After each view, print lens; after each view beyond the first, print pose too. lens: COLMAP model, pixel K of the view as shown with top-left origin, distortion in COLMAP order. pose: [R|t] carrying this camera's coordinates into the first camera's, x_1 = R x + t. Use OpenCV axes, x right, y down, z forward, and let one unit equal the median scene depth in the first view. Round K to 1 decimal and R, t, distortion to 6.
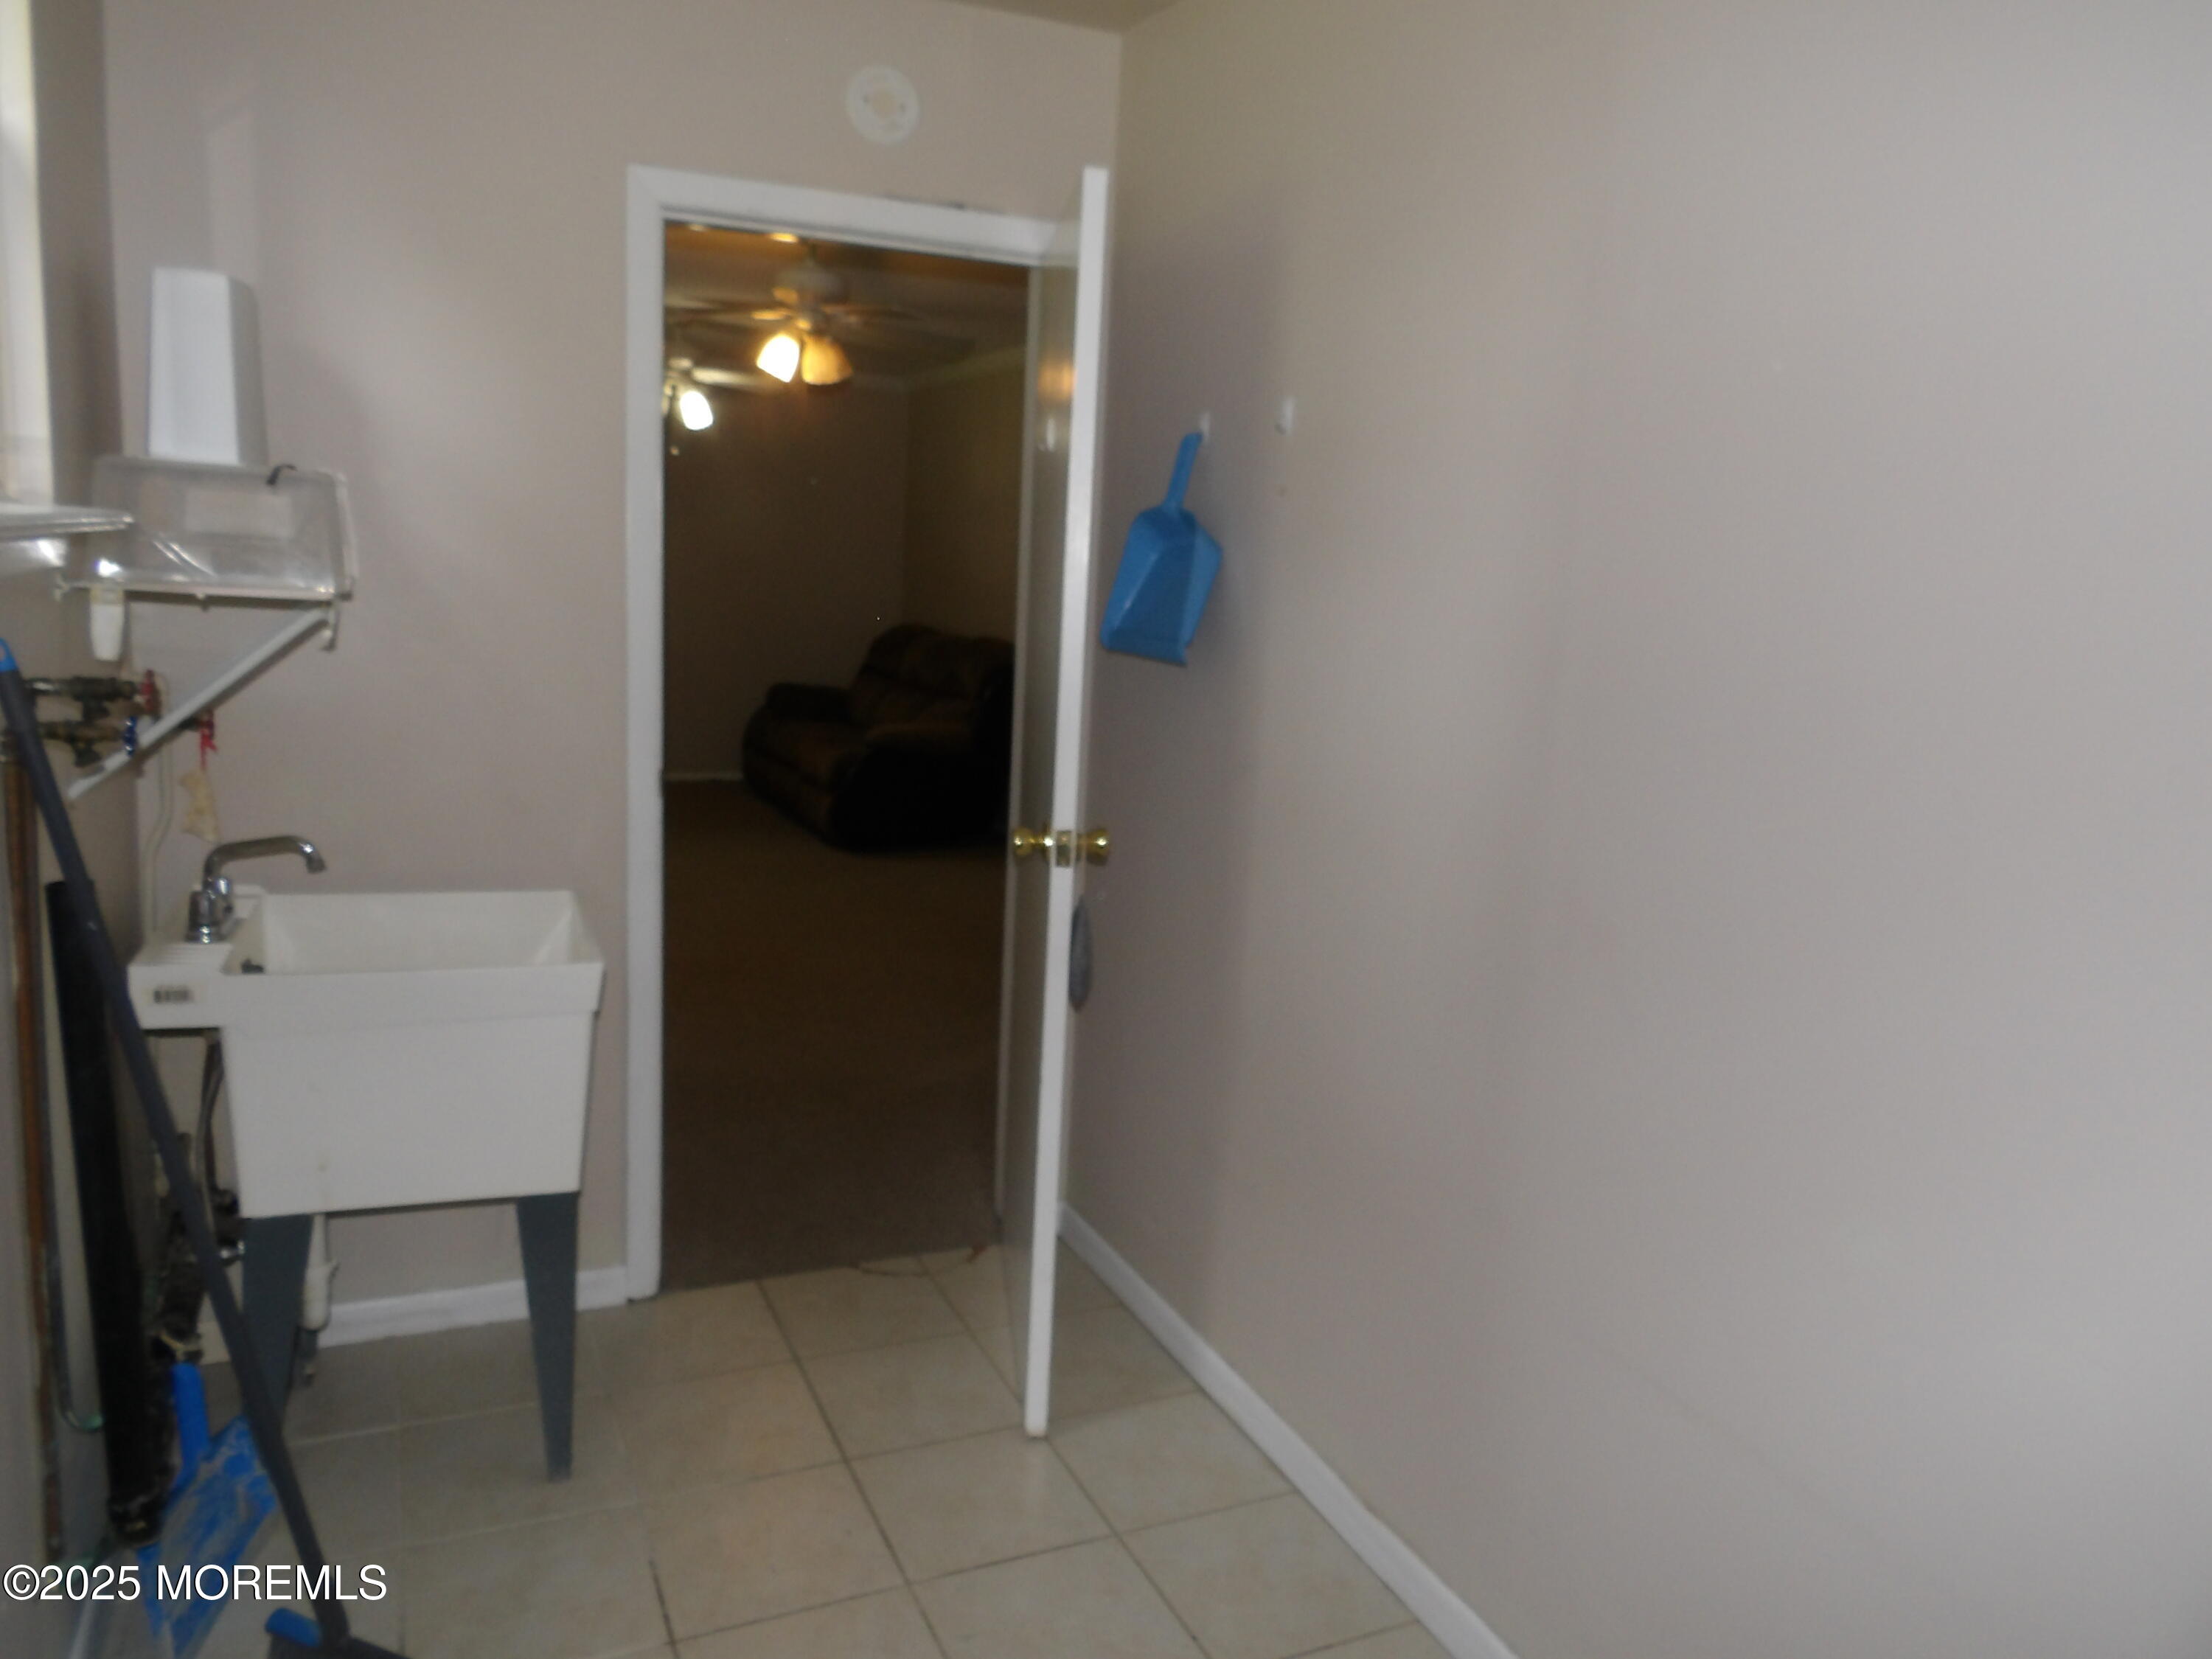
lens RADIAL K [[1536.1, 0, 1088.9], [0, 1536.1, 825.7], [0, 0, 1]] dist [-0.007887, 0.001597]
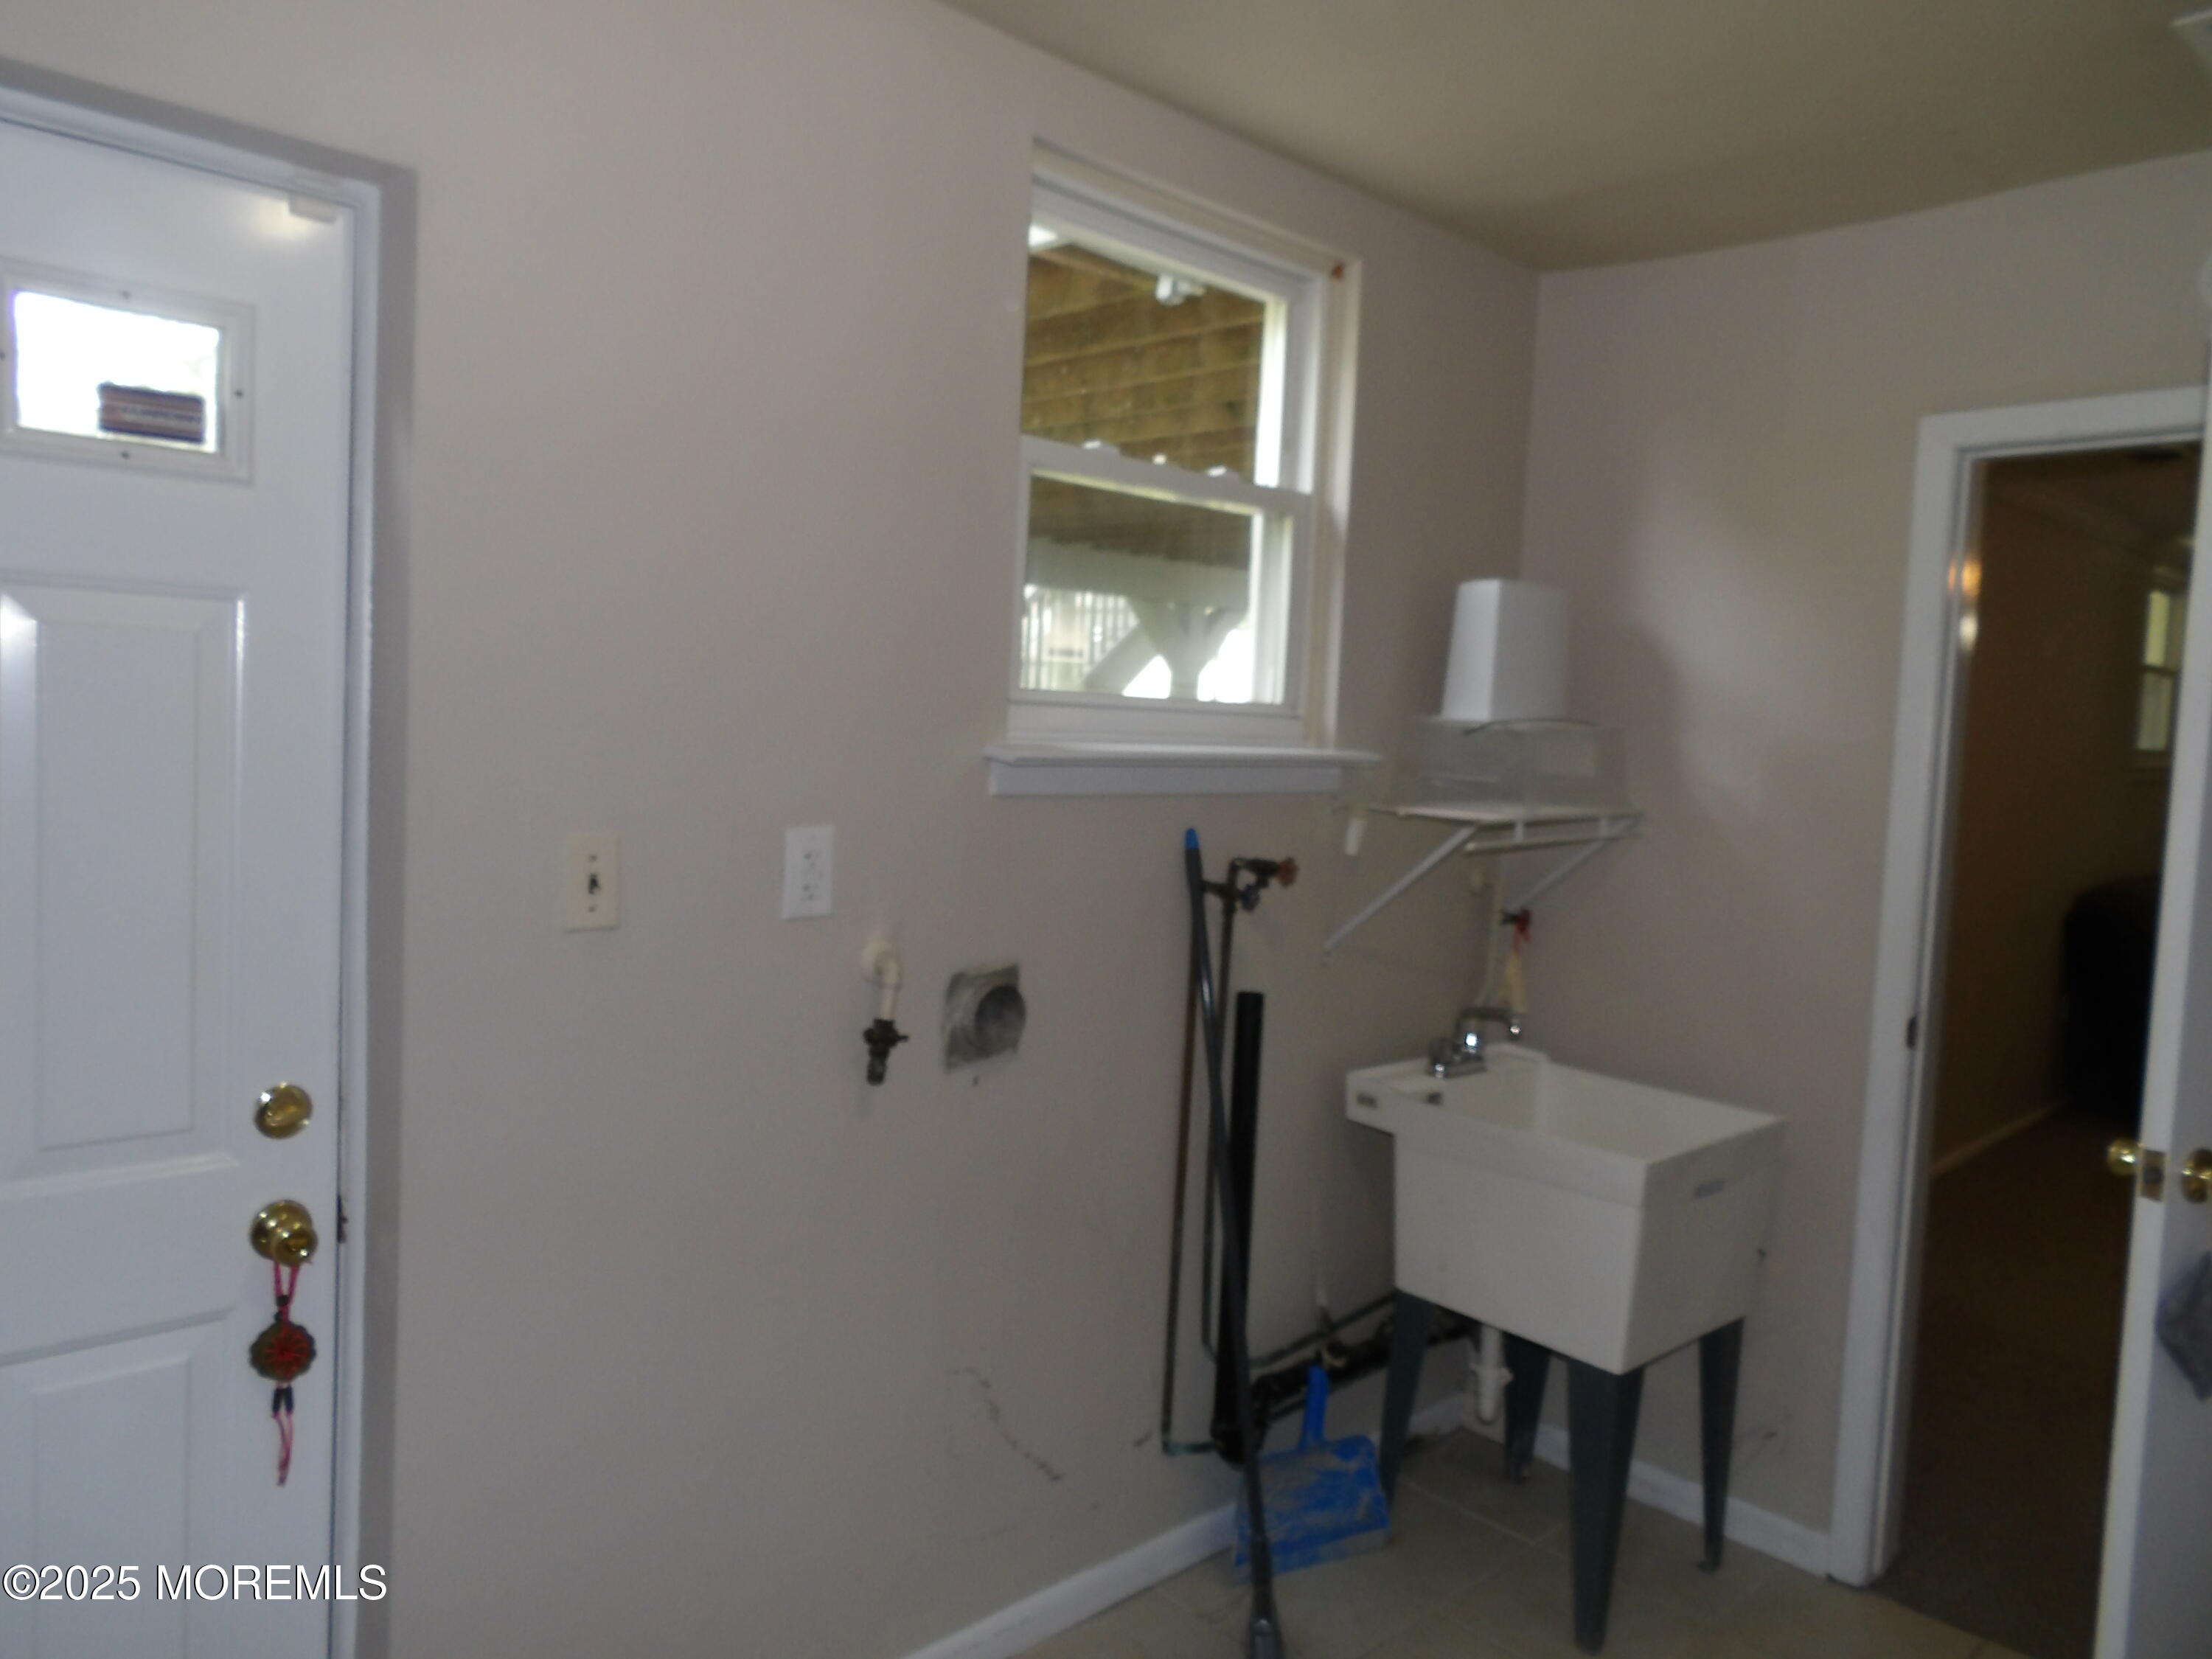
lens RADIAL K [[1536.1, 0, 1088.9], [0, 1536.1, 825.7], [0, 0, 1]] dist [-0.007887, 0.001597]
pose [[0.329137, 0.024244, -0.943971, 0.524395], [-0.184892, 0.981975, -0.039247, -0.027036], [0.926004, 0.187450, 0.327687, 0.228298]]
